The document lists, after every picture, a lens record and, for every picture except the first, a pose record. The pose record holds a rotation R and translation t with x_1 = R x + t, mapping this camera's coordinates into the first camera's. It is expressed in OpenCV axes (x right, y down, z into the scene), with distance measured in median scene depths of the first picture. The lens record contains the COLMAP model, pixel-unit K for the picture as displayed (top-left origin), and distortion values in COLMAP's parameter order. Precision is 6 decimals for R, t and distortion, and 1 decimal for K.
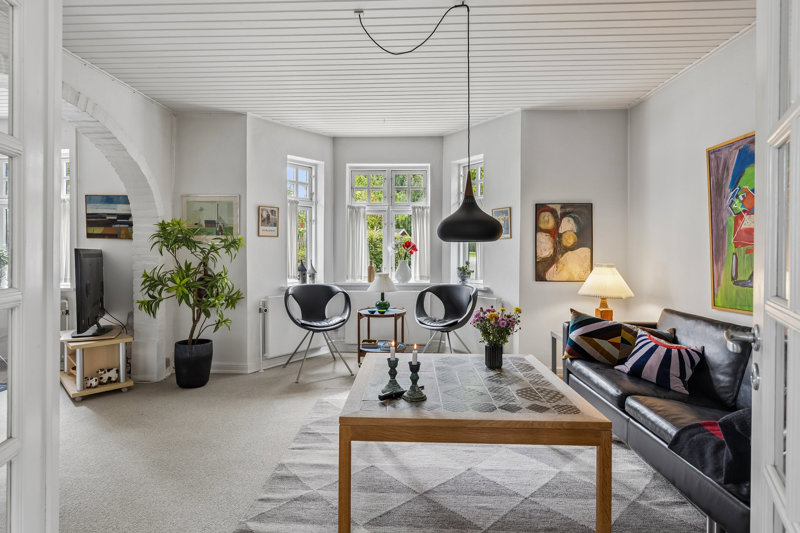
lens RADIAL K [[428.1, 0, 400.0], [0, 428.1, 261.0], [0, 0, 1]] dist [0.002593, -0.000355]
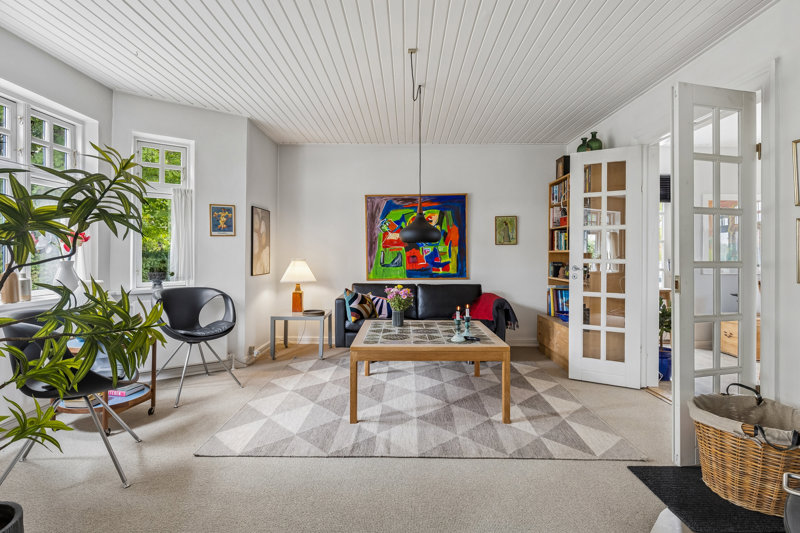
lens RADIAL K [[411.6, 0, 400.5], [0, 411.6, 263.0], [0, 0, 1]] dist [-0.000067, 0.000027]
pose [[-0.052045, -0.025035, 0.998331, -0.810300], [0.017637, 0.999507, 0.025984, -0.007769], [-0.998489, 0.018960, -0.051578, 0.707438]]
